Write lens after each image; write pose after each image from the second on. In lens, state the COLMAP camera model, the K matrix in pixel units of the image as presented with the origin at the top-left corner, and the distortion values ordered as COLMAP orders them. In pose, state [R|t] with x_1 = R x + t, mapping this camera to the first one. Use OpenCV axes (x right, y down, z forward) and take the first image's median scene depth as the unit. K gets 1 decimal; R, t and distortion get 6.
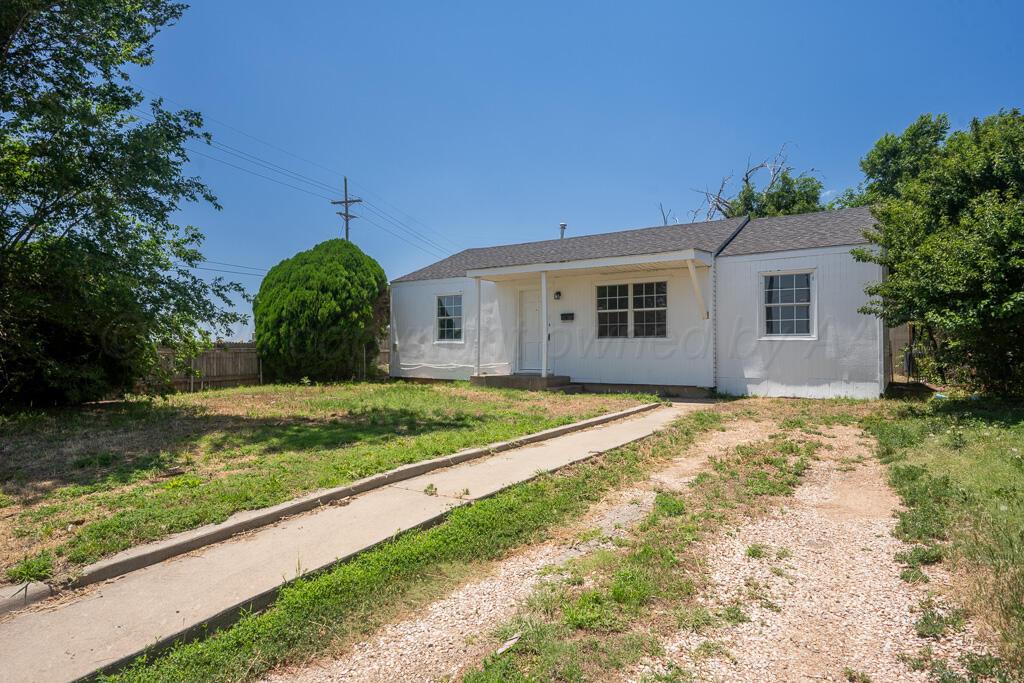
lens RADIAL K [[591.3, 0, 511.8], [0, 591.3, 344.8], [0, 0, 1]] dist [-0.001278, 0.000022]
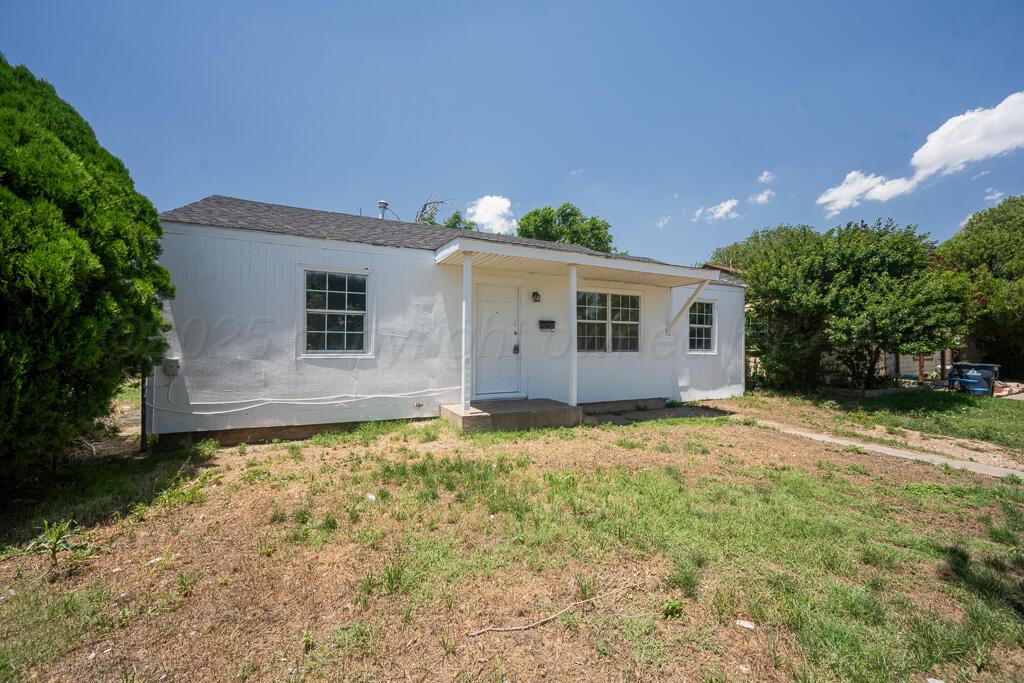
lens RADIAL K [[405.9, 0, 509.3], [0, 405.9, 340.0], [0, 0, 1]] dist [-0.000443, 0.000054]
pose [[0.506882, 0.009483, 0.861963, -0.424405], [-0.018793, 0.999823, 0.000052, -0.027036], [-0.861811, -0.016225, 0.506971, 0.799850]]
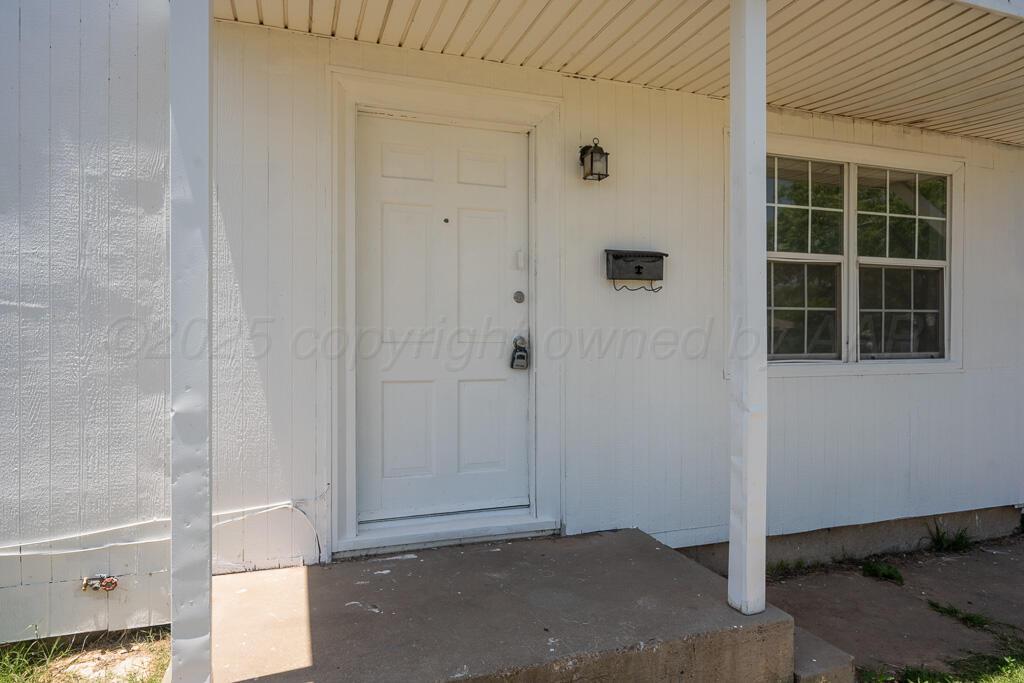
lens RADIAL K [[606.1, 0, 511.9], [0, 606.1, 338.8], [0, 0, 1]] dist [-0.003134, -0.000507]
pose [[0.615778, -0.006010, 0.787897, -0.118114], [-0.014357, 0.999719, 0.018847, -0.024596], [-0.787789, -0.022917, 0.615518, 0.936972]]
